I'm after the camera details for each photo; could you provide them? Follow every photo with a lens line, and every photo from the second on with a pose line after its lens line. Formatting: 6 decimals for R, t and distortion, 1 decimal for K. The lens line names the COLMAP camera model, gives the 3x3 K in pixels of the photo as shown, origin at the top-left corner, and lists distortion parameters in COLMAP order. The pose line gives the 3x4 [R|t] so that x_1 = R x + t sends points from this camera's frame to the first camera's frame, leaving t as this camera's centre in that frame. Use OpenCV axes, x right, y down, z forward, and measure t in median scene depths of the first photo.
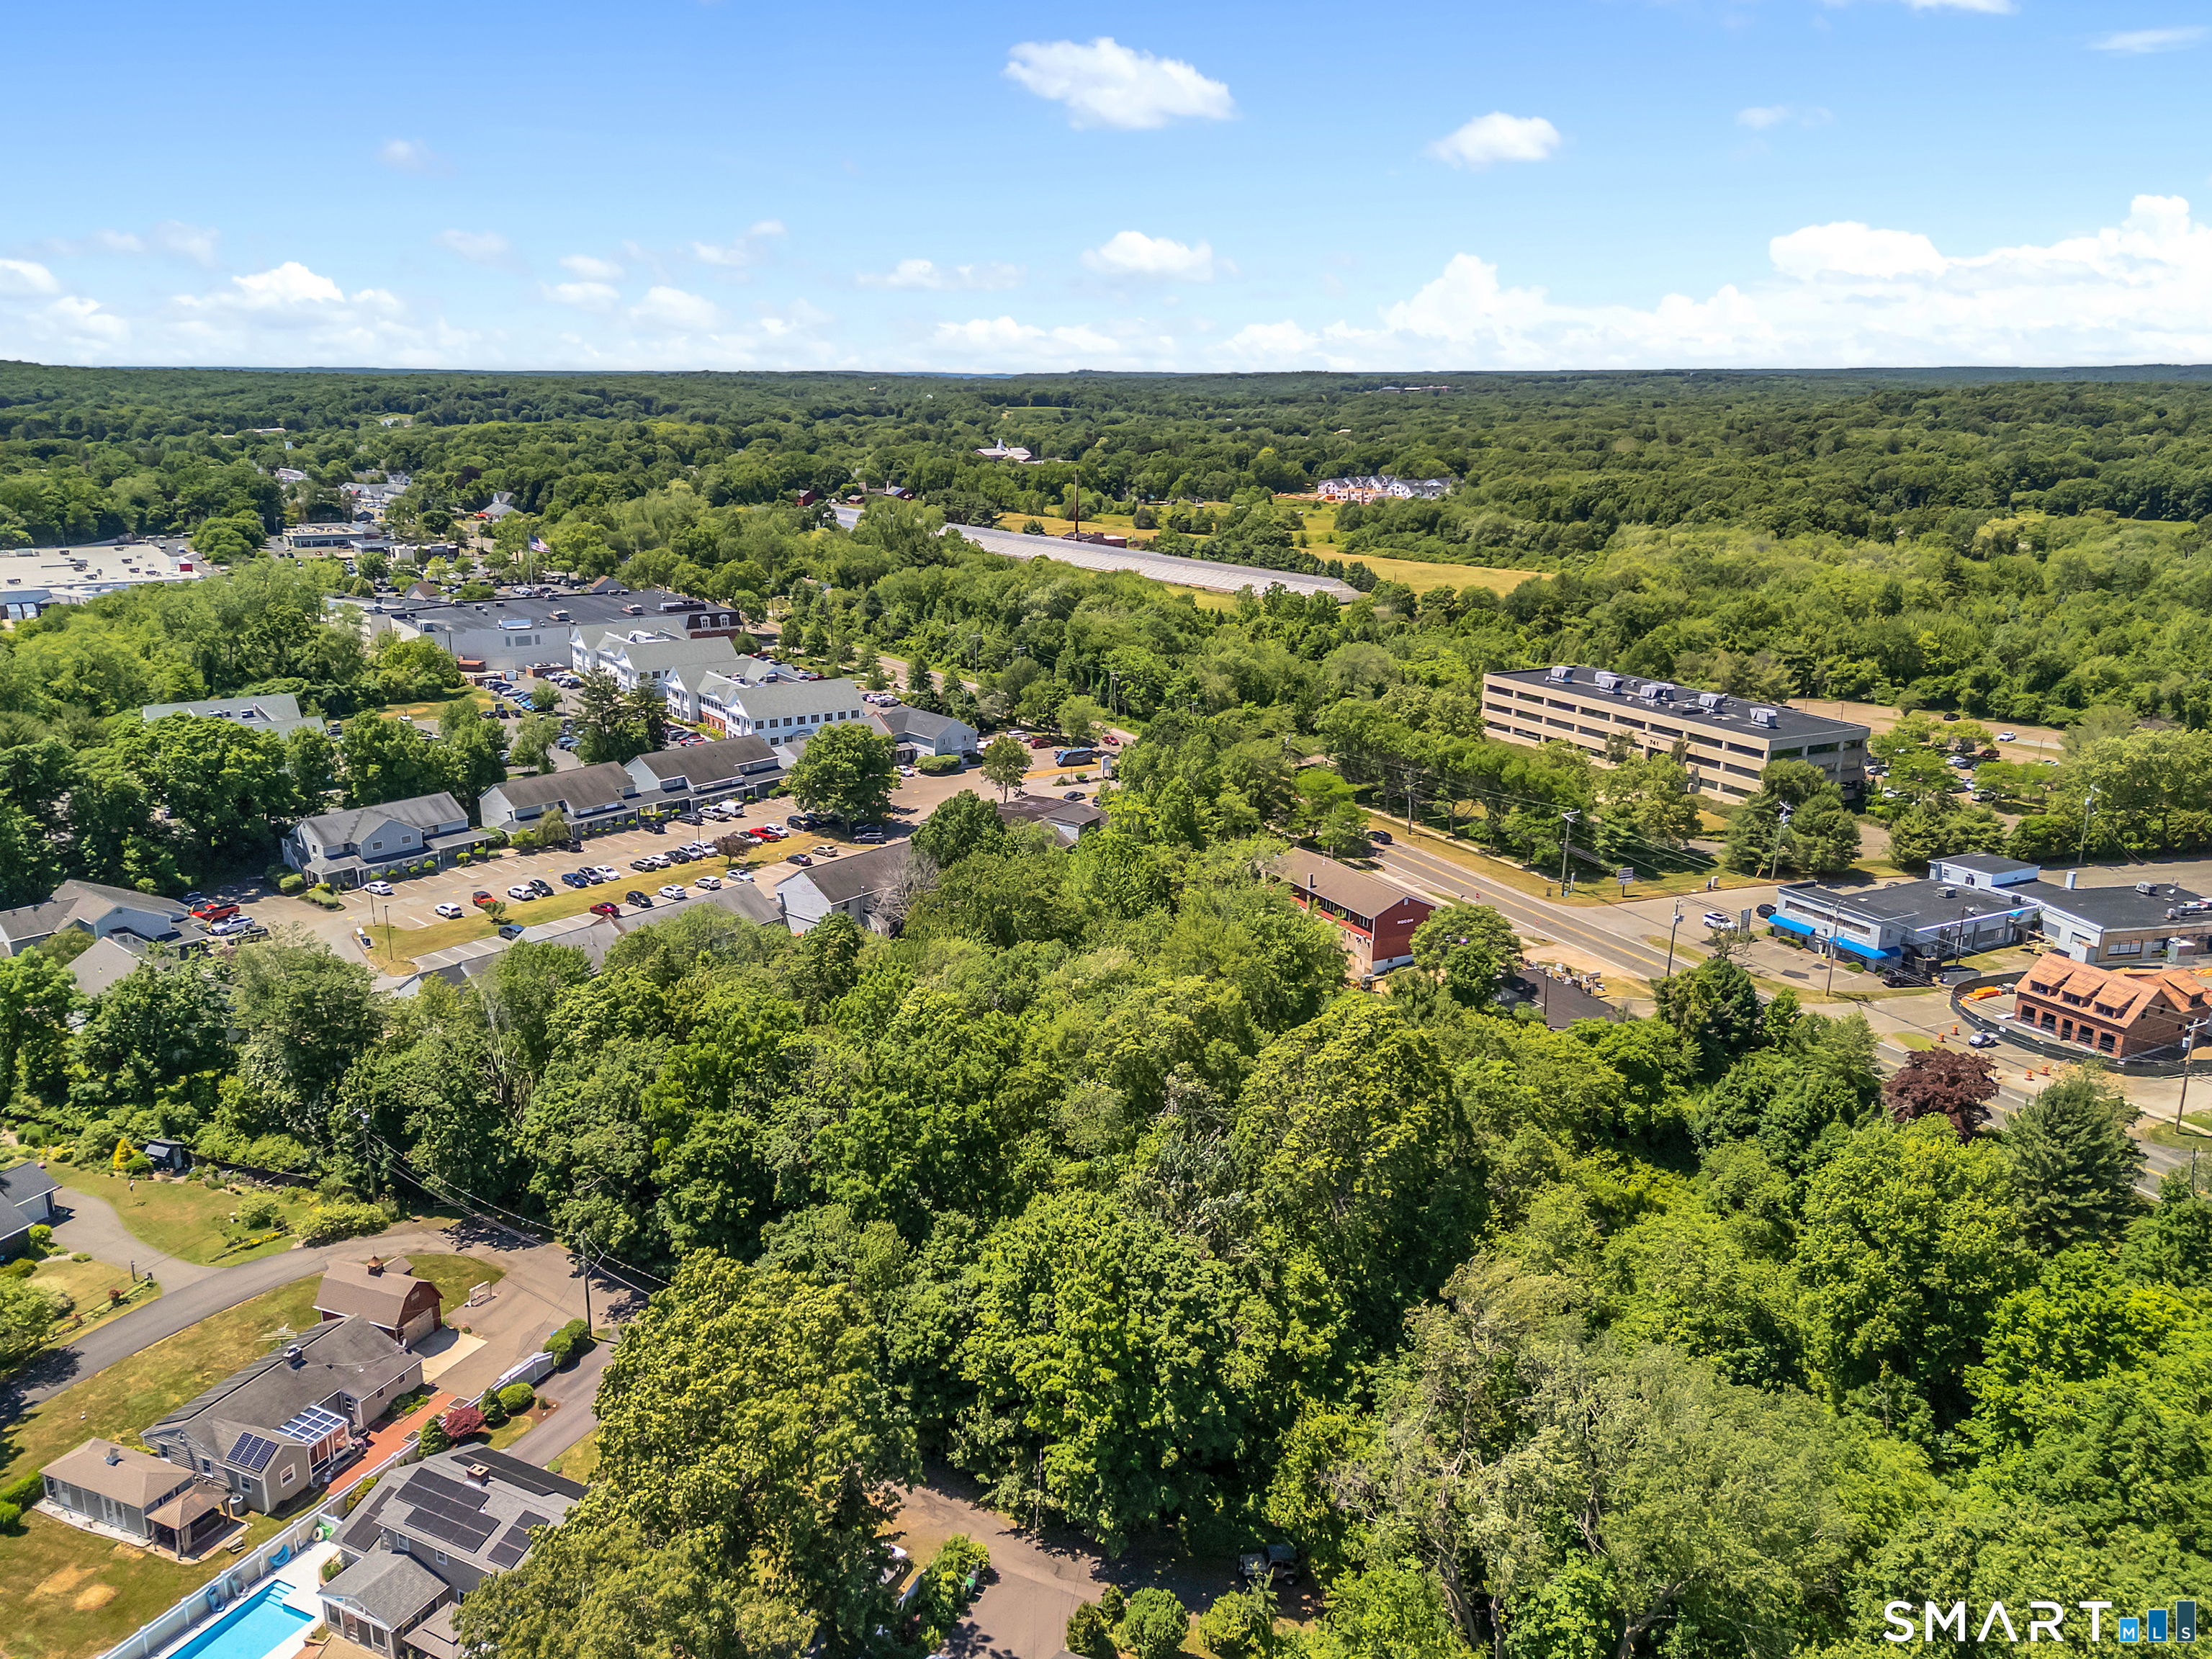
lens RADIAL K [[1634.7, 0, 1101.8], [0, 1634.7, 771.3], [0, 0, 1]] dist [0.071706, -0.059375]
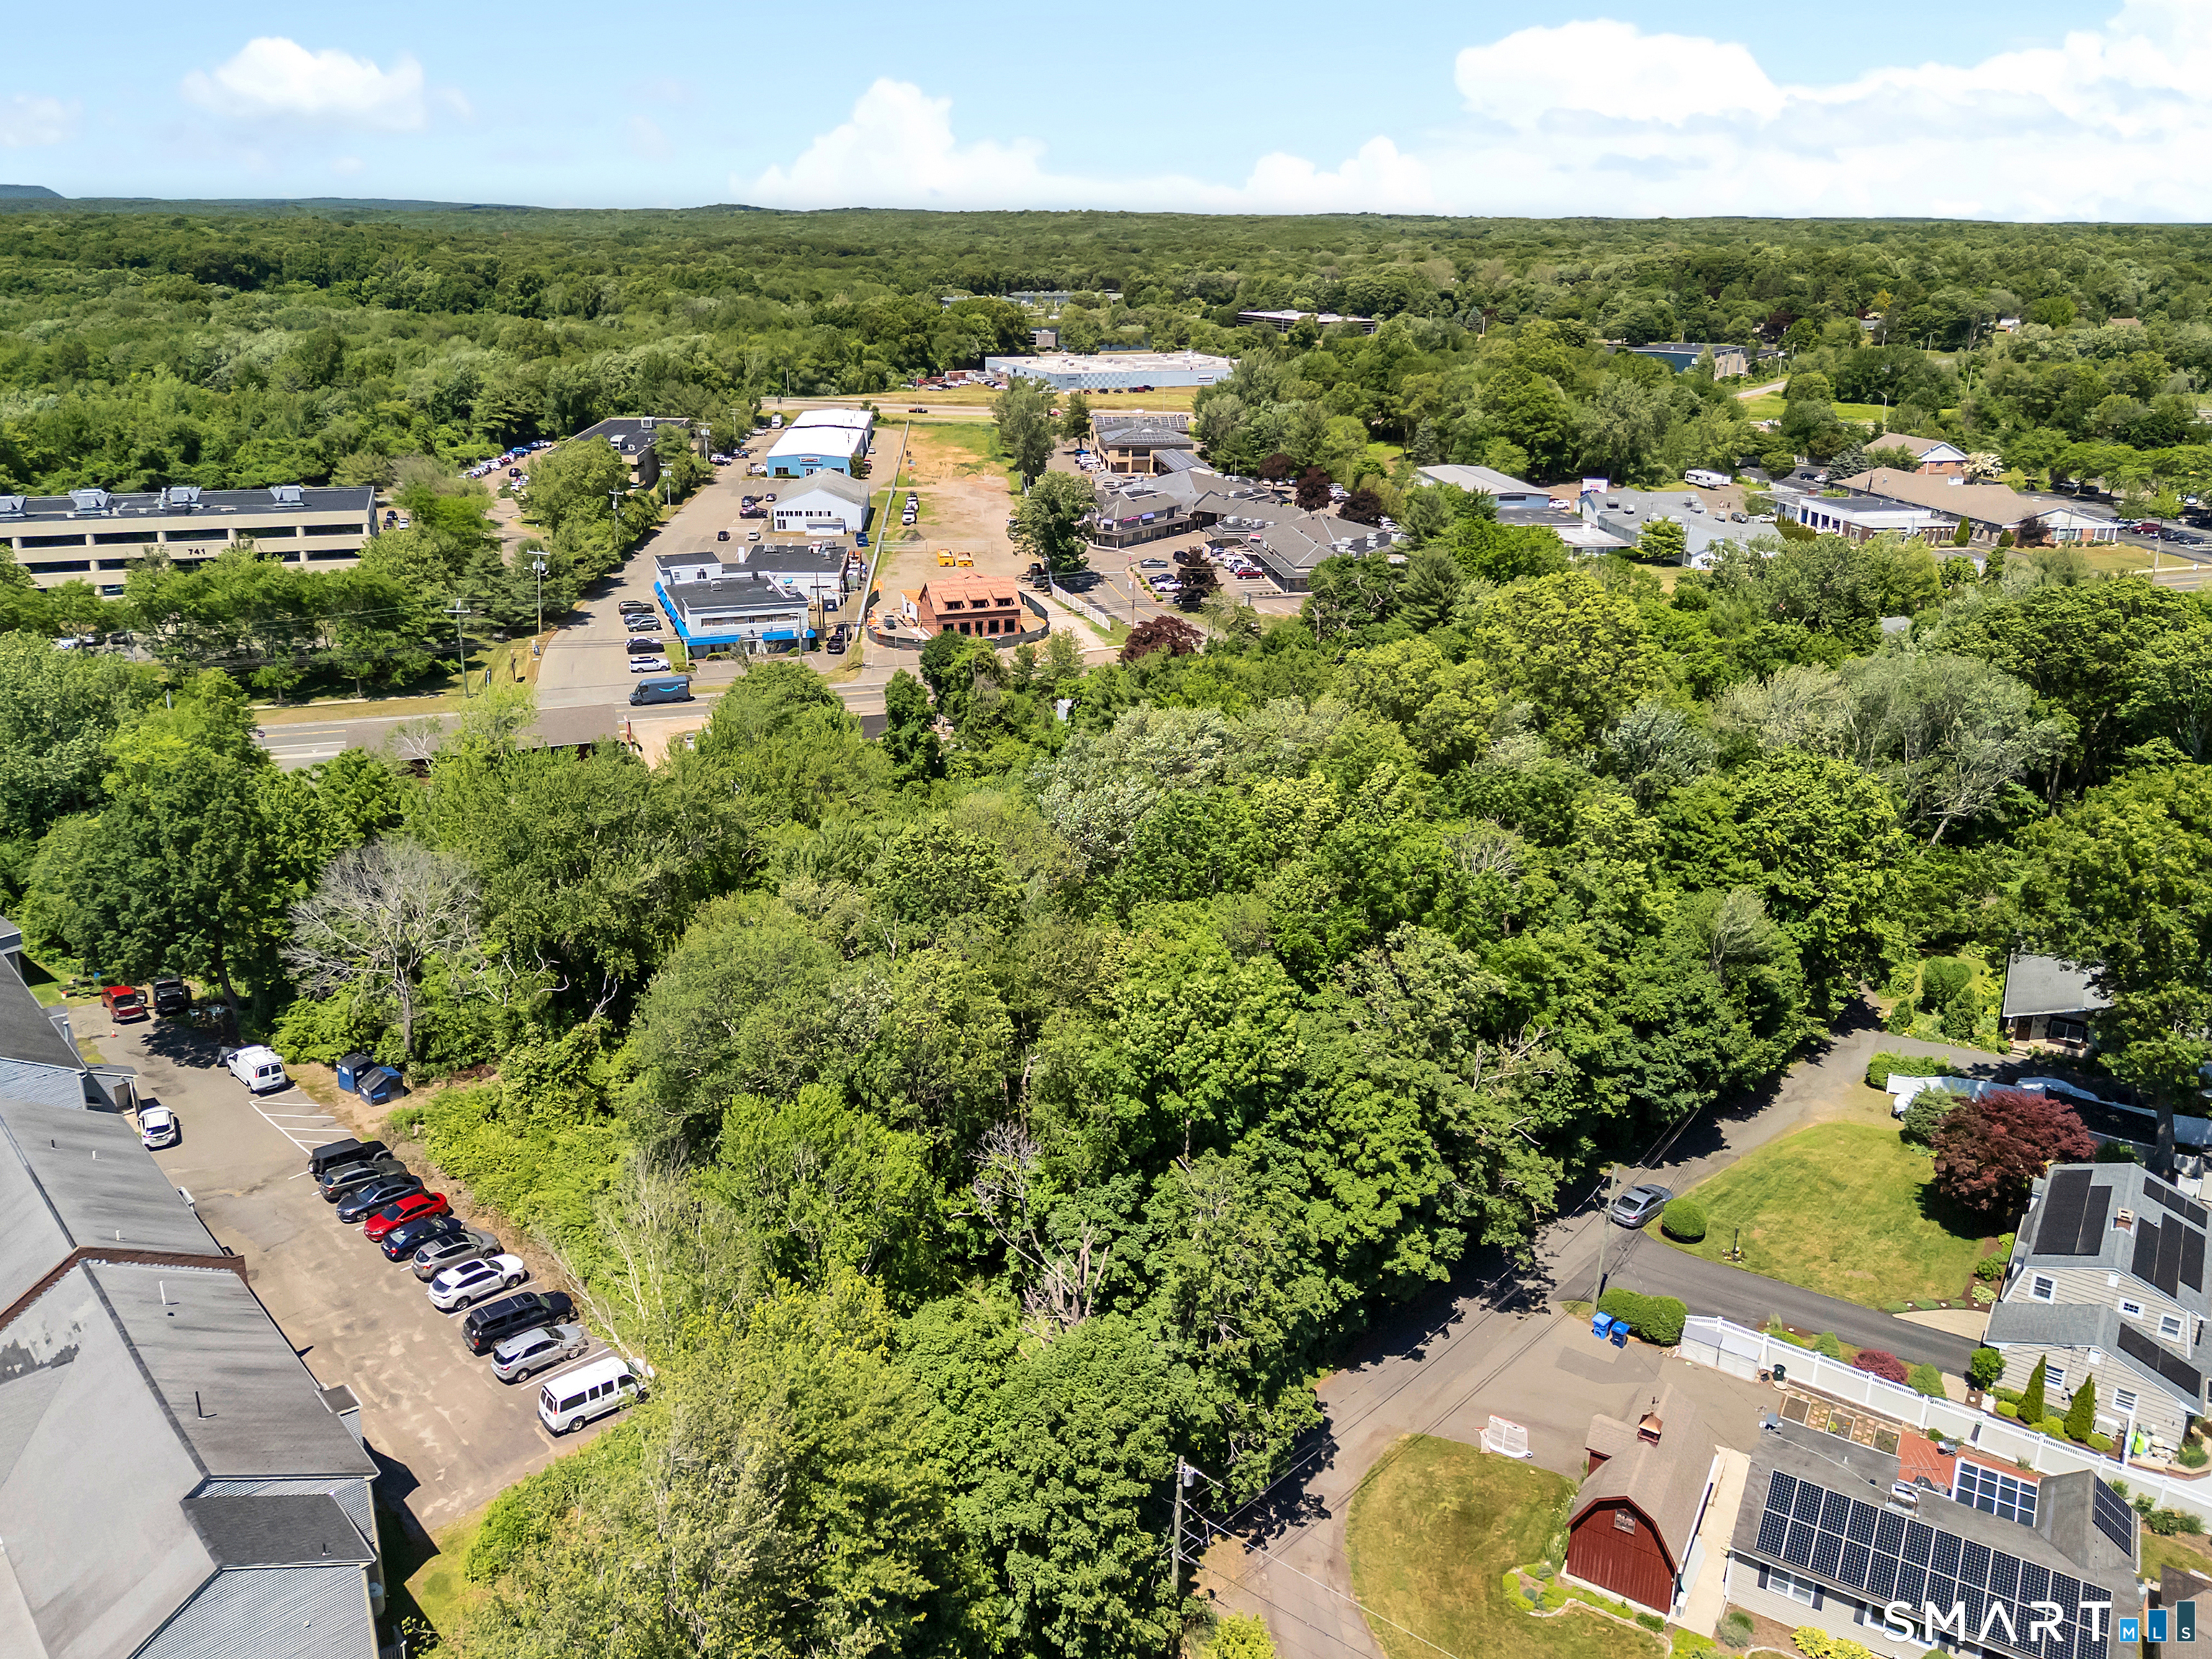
lens RADIAL K [[1634.7, 0, 1101.8], [0, 1634.7, 771.3], [0, 0, 1]] dist [0.071706, -0.059375]
pose [[0.111139, -0.314792, 0.942631, -0.519147], [0.218664, 0.933009, 0.285798, -0.066673], [-0.969450, 0.174357, 0.172527, 0.580772]]
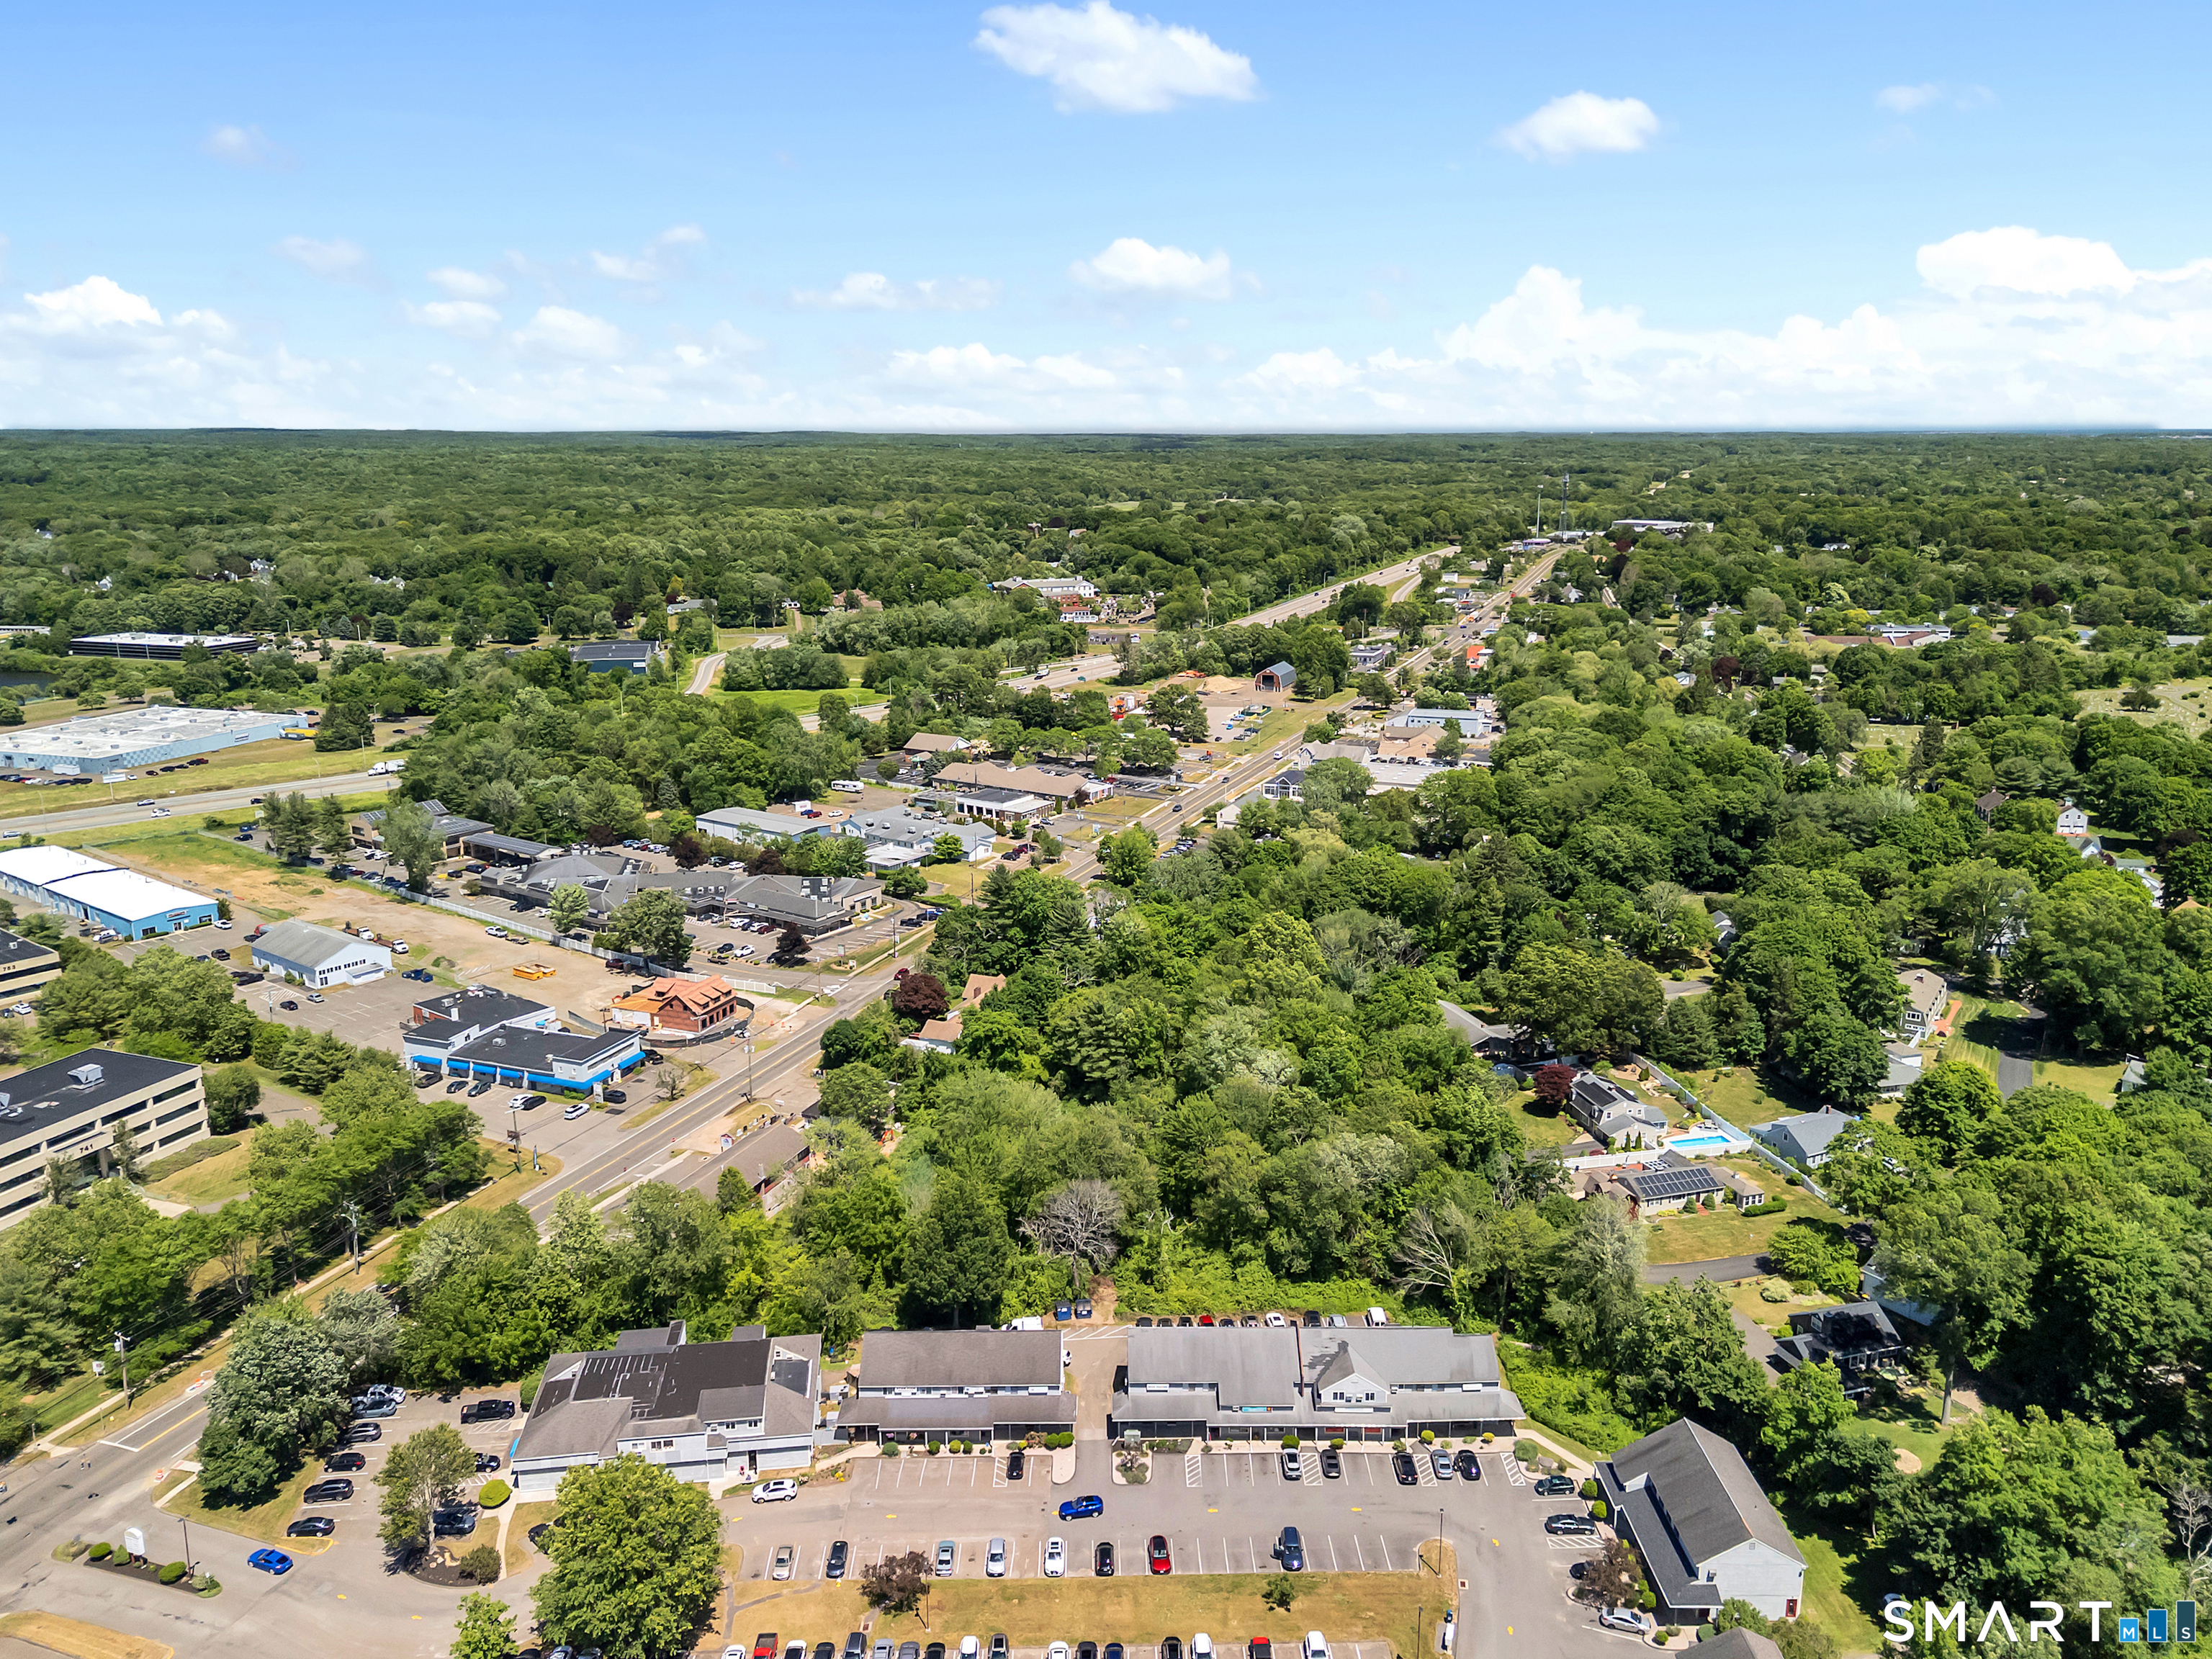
lens RADIAL K [[1642.1, 0, 1107.0], [0, 1642.1, 818.8], [0, 0, 1]] dist [0.067243, -0.062794]
pose [[-0.655330, -0.172258, 0.735438, -0.785656], [0.177362, 0.911334, 0.371500, -0.509890], [-0.734224, 0.373894, -0.566673, 1.323848]]
